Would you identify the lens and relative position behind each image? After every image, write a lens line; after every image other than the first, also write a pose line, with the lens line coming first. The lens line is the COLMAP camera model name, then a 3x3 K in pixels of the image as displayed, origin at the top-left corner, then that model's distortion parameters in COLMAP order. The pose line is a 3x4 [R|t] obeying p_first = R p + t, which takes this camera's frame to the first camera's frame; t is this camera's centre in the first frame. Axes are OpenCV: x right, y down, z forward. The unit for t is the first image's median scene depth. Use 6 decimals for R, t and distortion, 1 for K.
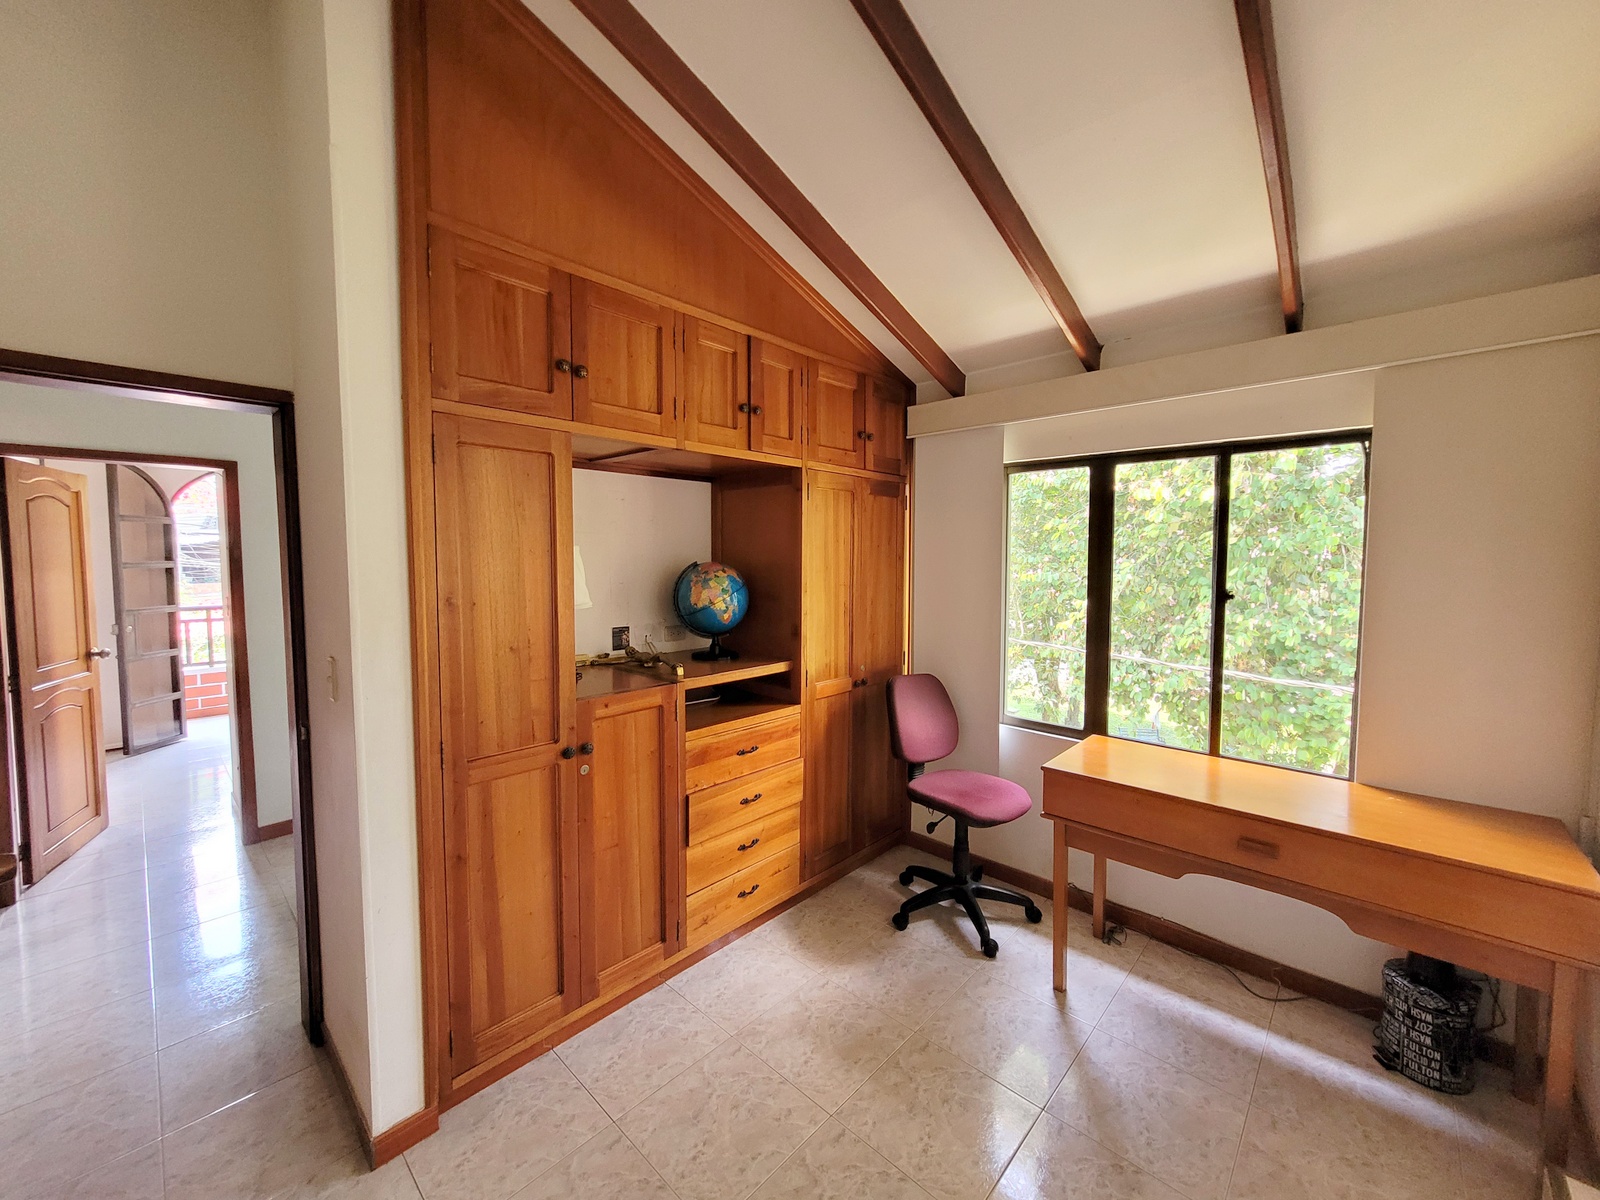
lens RADIAL K [[627.6, 0, 800.8], [0, 627.6, 592.9], [0, 0, 1]] dist [-0.003371, 0.000224]
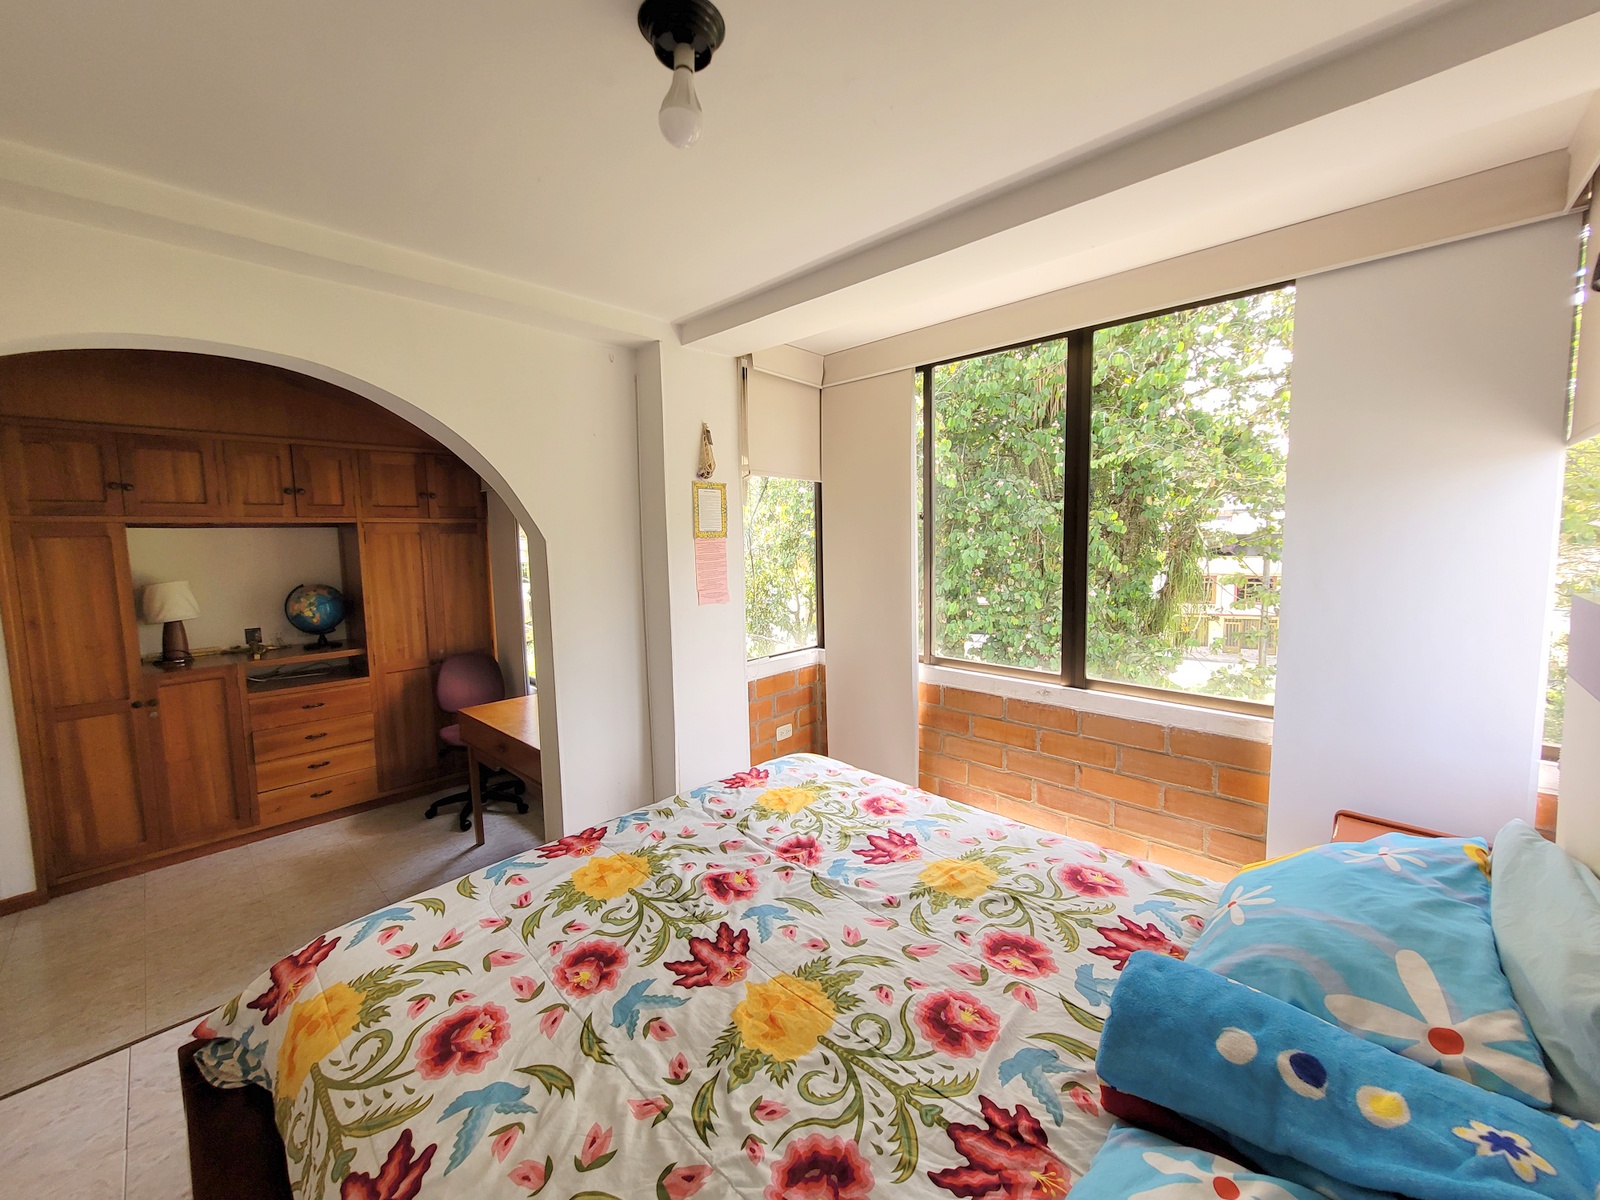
lens RADIAL K [[627.6, 0, 799.9], [0, 627.6, 600.1], [0, 0, 1]] dist [-0.003371, 0.000224]
pose [[0.999647, -0.022088, -0.014787, 1.162829], [0.022682, 0.998889, 0.041315, -0.052402], [0.013858, -0.041636, 0.999037, -0.546871]]
